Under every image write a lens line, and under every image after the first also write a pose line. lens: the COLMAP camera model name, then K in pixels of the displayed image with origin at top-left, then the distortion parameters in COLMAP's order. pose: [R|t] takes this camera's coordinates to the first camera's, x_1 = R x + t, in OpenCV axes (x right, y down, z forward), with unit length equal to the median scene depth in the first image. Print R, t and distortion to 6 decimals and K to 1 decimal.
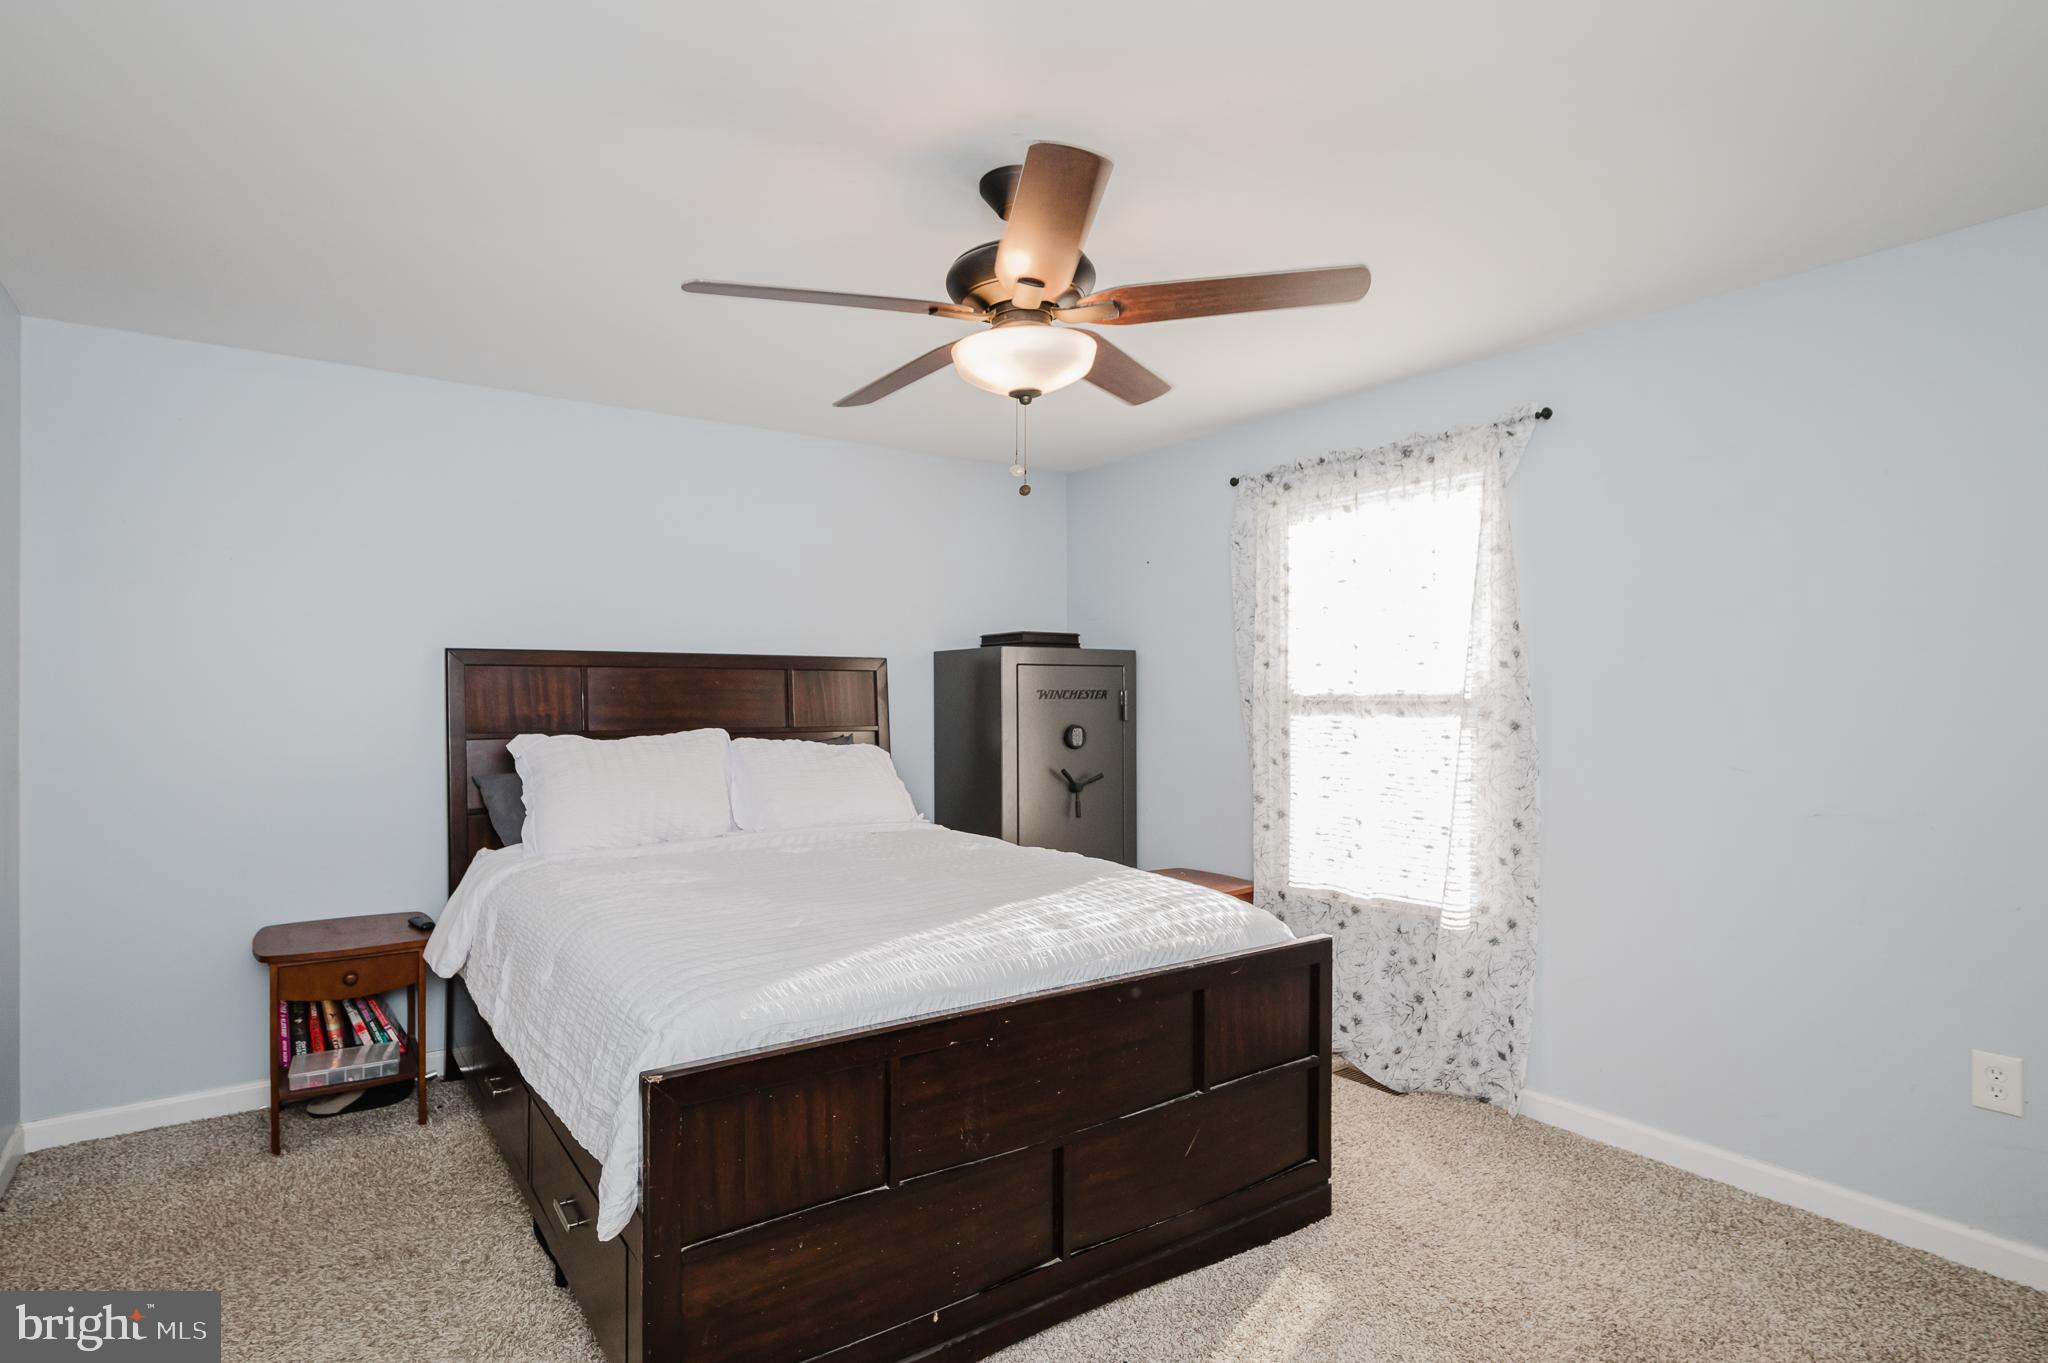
lens RADIAL K [[1046.7, 0, 1024.0], [0, 1046.7, 681.5], [0, 0, 1]] dist [0.001800, 0.000318]
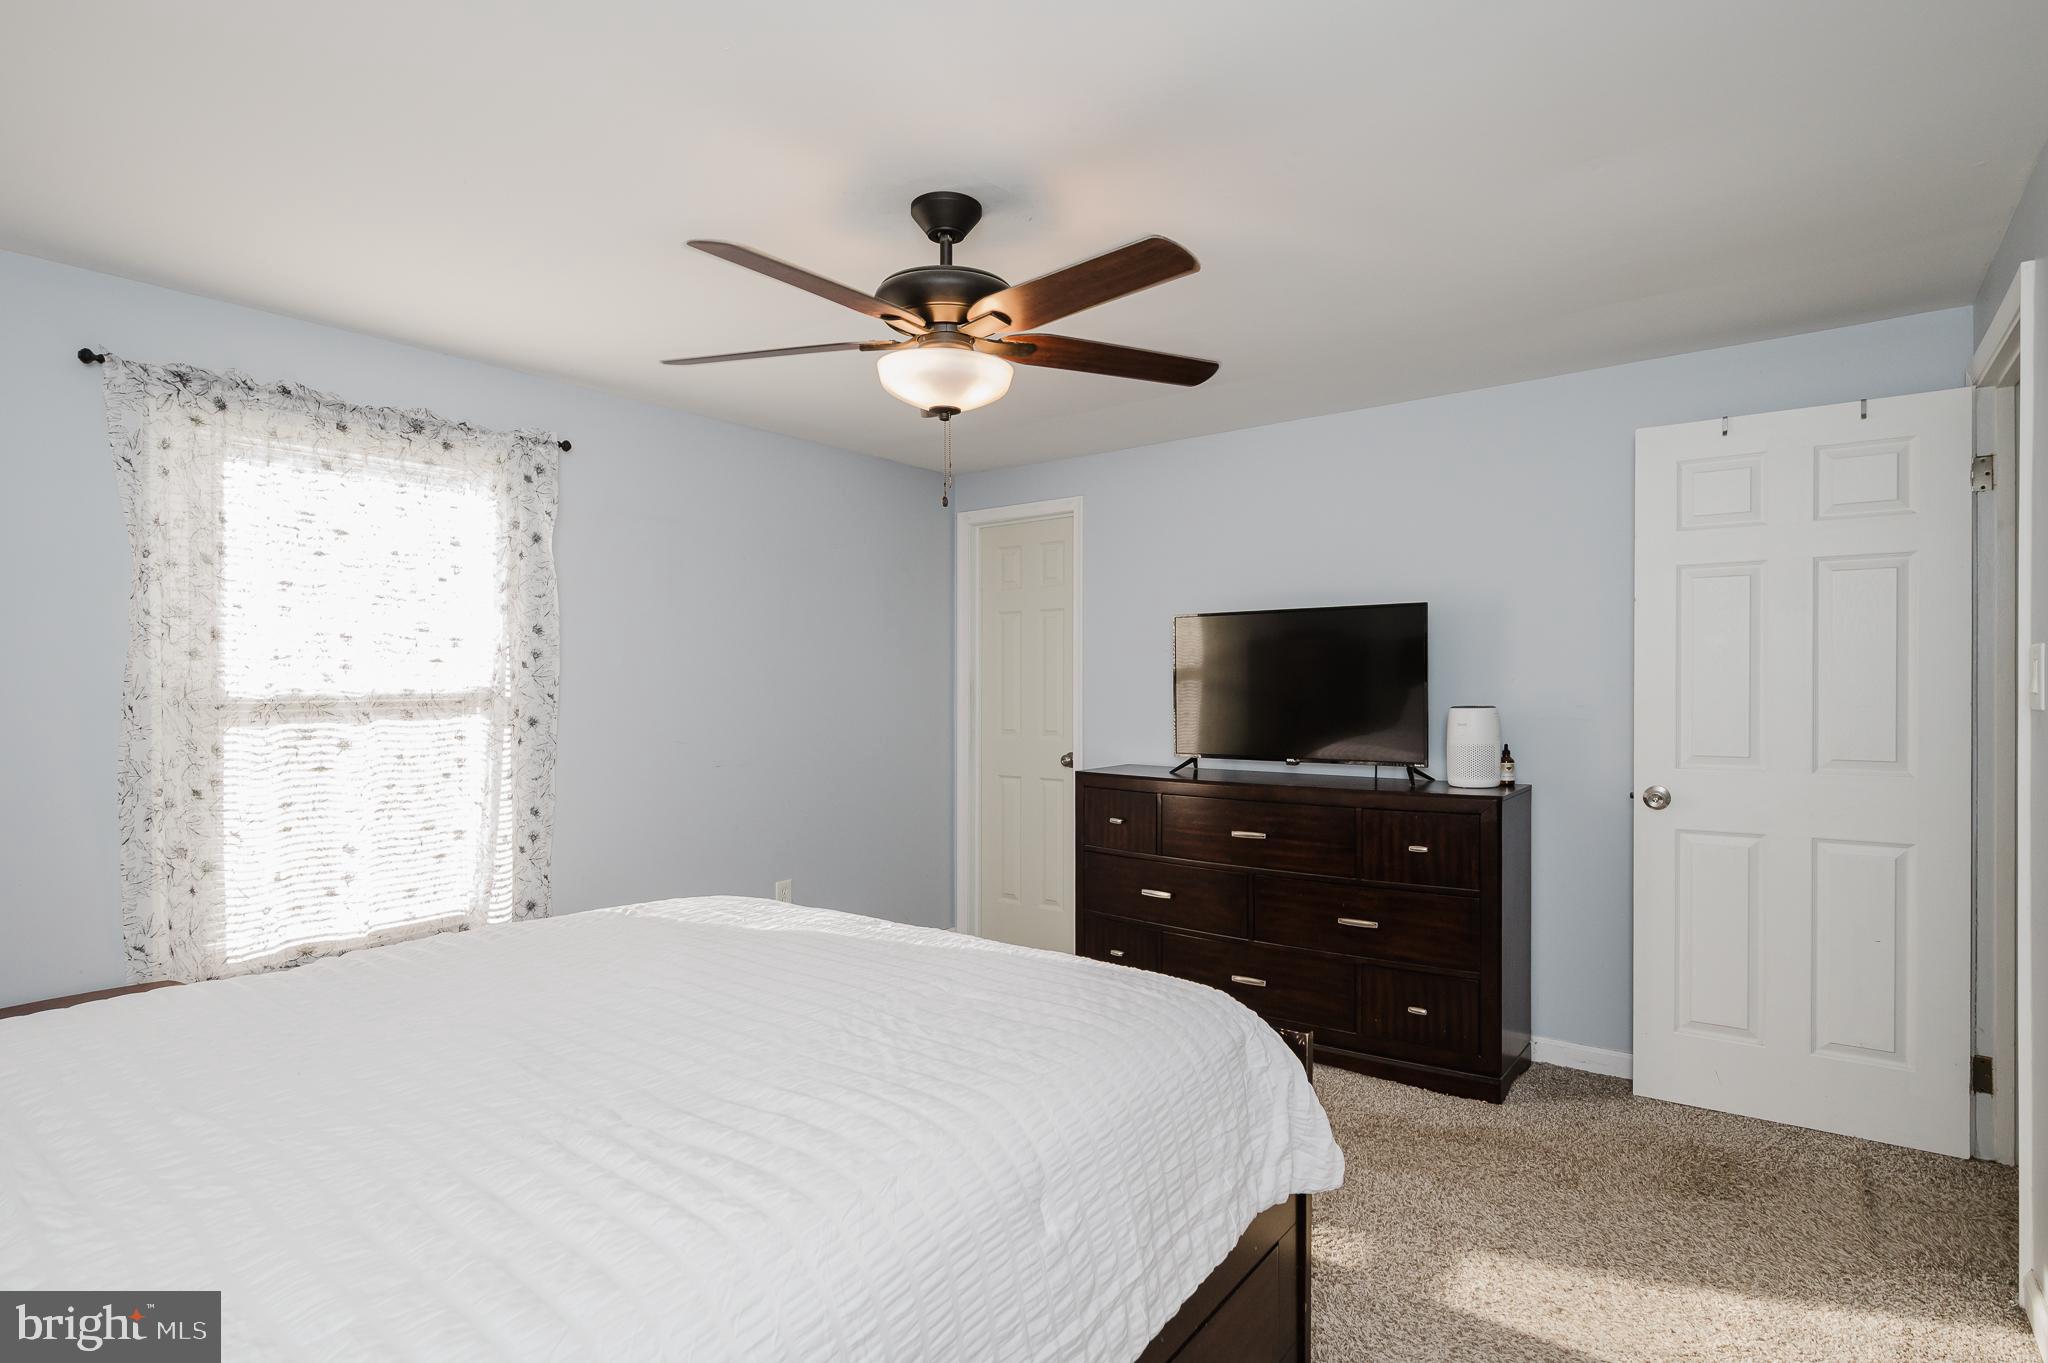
lens RADIAL K [[1046.7, 0, 1024.0], [0, 1046.7, 681.5], [0, 0, 1]] dist [0.001800, 0.000318]
pose [[-0.300402, 0.005599, 0.953796, -0.643303], [-0.000256, 0.999982, -0.005951, 0.006557], [-0.953813, -0.002032, -0.300395, 0.756100]]
